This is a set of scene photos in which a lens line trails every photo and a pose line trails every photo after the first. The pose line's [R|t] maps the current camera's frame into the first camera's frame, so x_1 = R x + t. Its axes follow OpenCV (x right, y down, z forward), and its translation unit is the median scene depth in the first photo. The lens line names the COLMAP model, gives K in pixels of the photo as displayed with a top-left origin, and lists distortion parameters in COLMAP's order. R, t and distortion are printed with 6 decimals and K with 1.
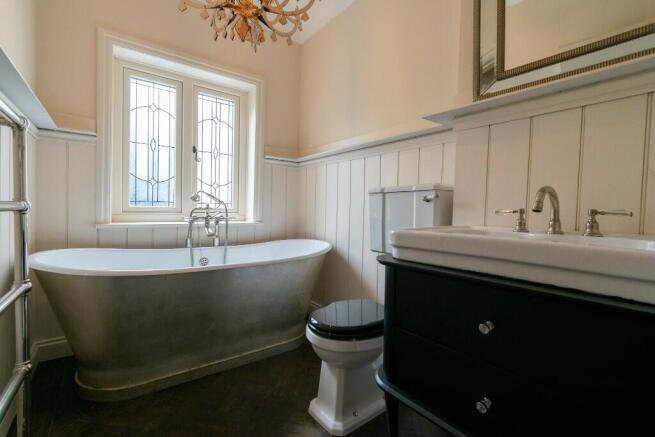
lens RADIAL K [[289.8, 0, 326.9], [0, 289.8, 215.7], [0, 0, 1]] dist [0.004683, -0.001656]
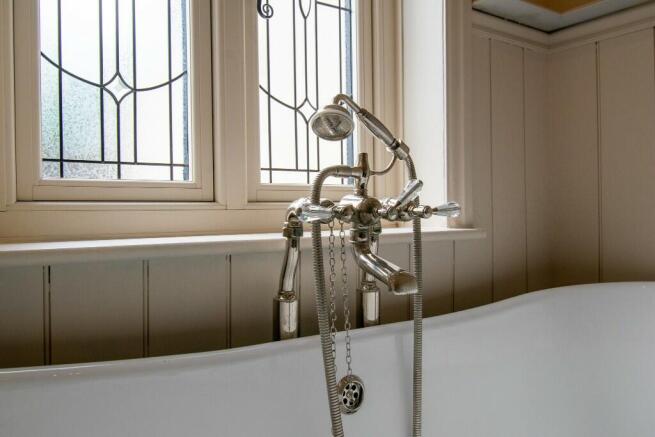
lens RADIAL K [[545.9, 0, 328.2], [0, 545.9, 215.8], [0, 0, 1]] dist [-0.006130, -0.003941]
pose [[0.999060, -0.038061, -0.020757, -0.406978], [0.037641, 0.999086, -0.020276, 0.018731], [0.021510, 0.019475, 0.999579, 0.513757]]
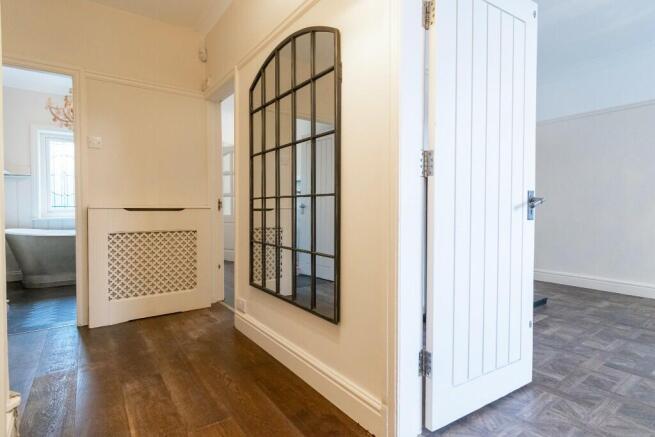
lens RADIAL K [[361.0, 0, 327.6], [0, 361.0, 222.7], [0, 0, 1]] dist [0.002662, -0.000021]
pose [[0.998696, -0.023638, -0.045258, 1.162689], [0.023536, 0.999719, -0.002793, 0.100628], [0.045312, 0.001724, 0.998971, -1.204669]]
